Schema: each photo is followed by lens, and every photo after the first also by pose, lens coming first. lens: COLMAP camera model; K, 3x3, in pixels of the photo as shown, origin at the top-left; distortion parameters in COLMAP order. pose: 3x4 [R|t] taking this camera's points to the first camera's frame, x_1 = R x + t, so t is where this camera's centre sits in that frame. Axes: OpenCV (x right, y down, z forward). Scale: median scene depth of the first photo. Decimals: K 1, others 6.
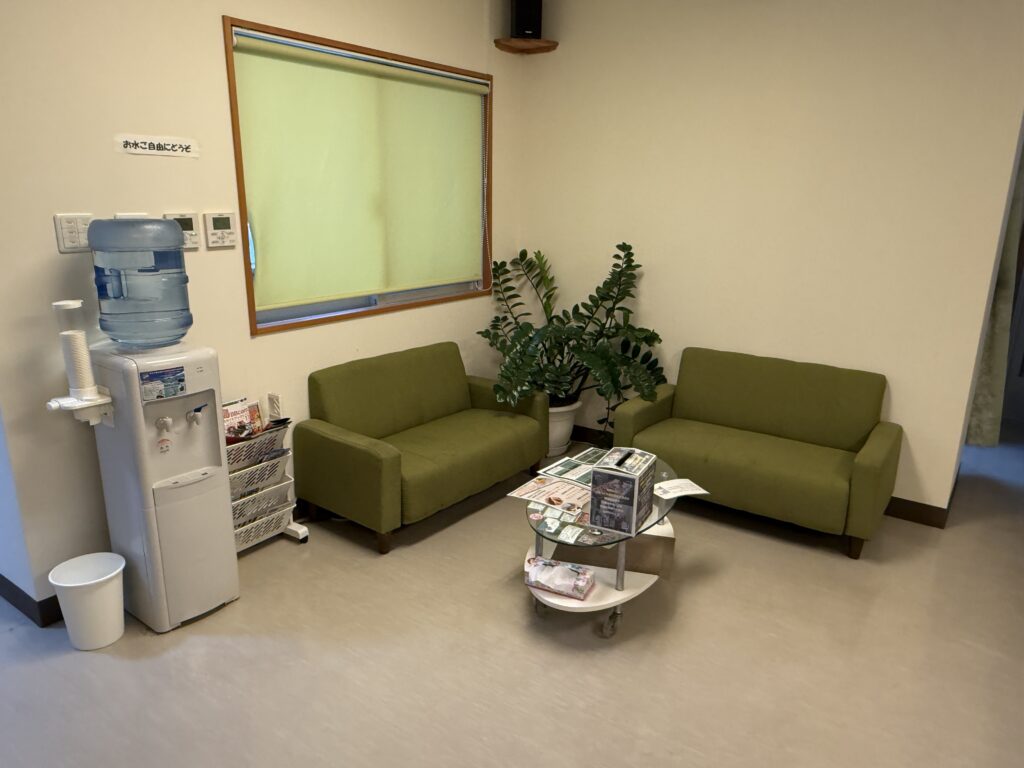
lens RADIAL K [[711.2, 0, 512.0], [0, 711.2, 384.0], [0, 0, 1]] dist [0.001120, 0.001533]
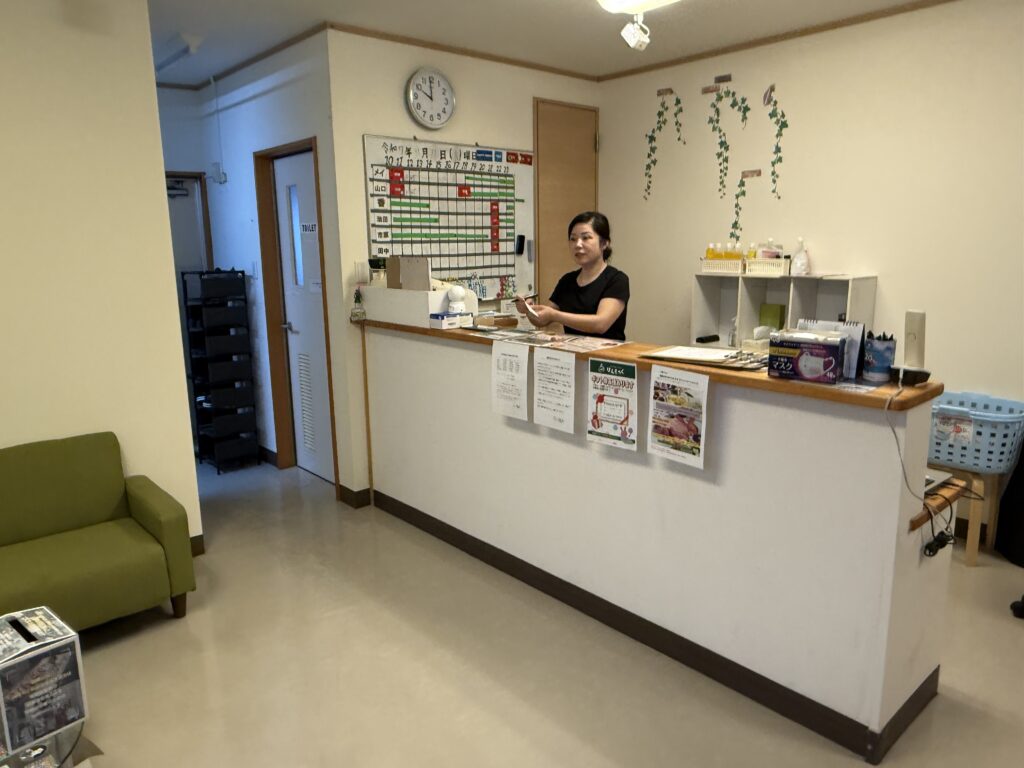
lens RADIAL K [[711.2, 0, 512.0], [0, 711.2, 384.0], [0, 0, 1]] dist [0.001120, 0.001533]
pose [[0.214273, -0.206093, 0.954784, -0.344799], [0.269298, 0.952068, 0.145071, -0.092015], [-0.938917, 0.226036, 0.259502, 0.335487]]
